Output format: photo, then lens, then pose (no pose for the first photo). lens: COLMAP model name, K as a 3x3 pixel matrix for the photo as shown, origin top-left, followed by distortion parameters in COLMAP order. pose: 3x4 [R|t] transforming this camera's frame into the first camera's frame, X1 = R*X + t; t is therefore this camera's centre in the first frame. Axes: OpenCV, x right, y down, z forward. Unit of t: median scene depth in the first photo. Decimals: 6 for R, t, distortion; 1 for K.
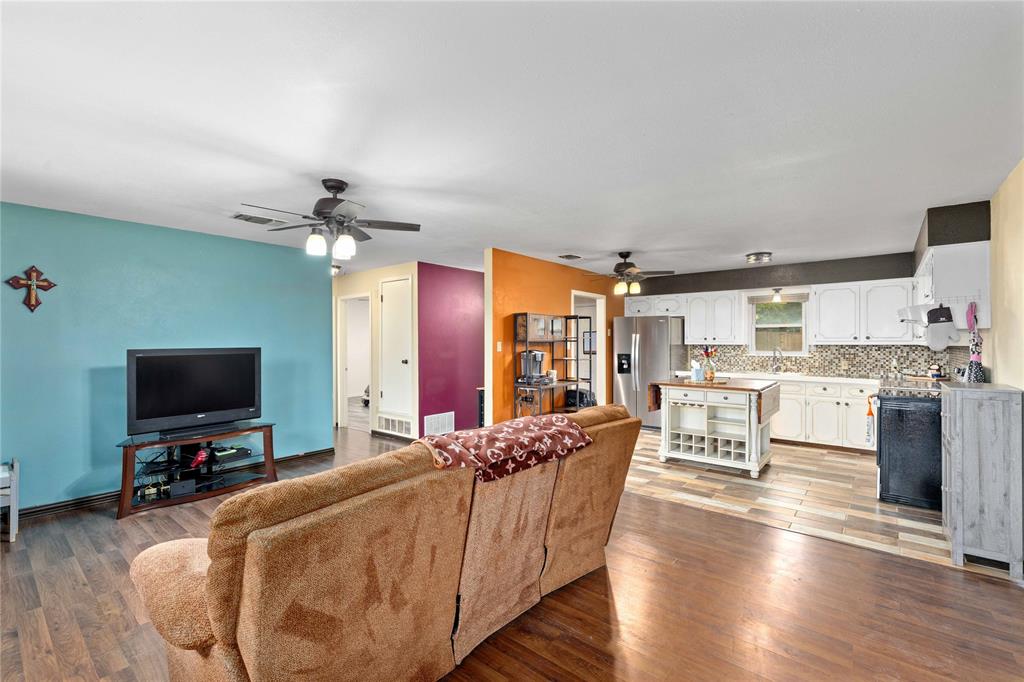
lens RADIAL K [[449.8, 0, 507.5], [0, 449.8, 338.6], [0, 0, 1]] dist [0.003698, -0.000896]
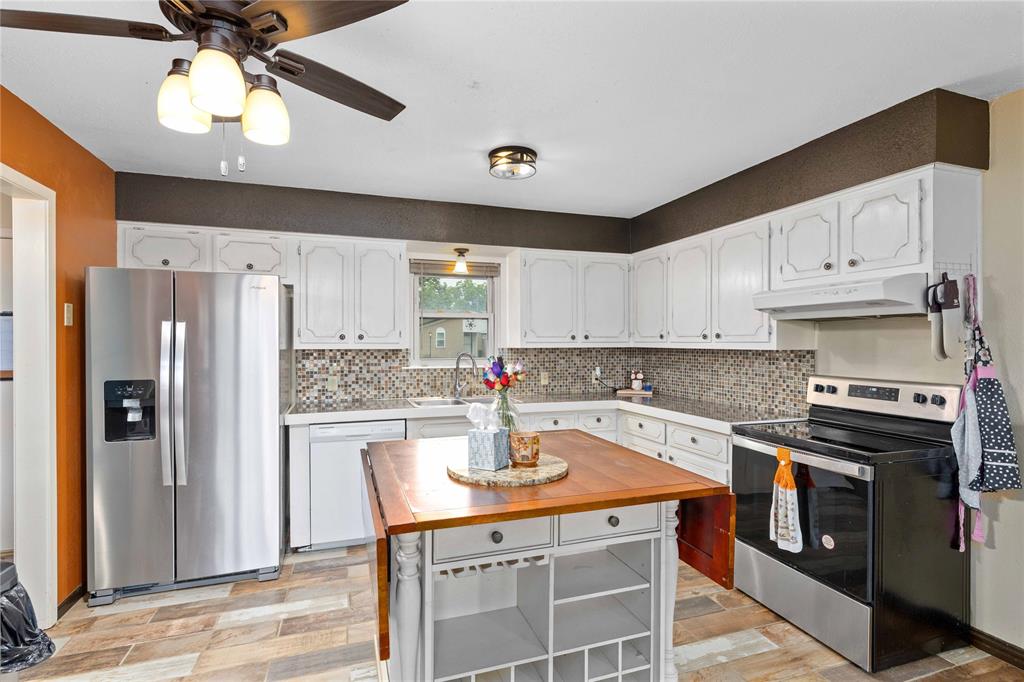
lens RADIAL K [[484.8, 0, 507.7], [0, 484.8, 342.6], [0, 0, 1]] dist [-0.001606, -0.000061]
pose [[0.520811, -0.000174, 0.853672, 0.126019], [-0.005680, 0.999977, 0.003669, 0.004411], [-0.853653, -0.006759, 0.520798, 0.731272]]
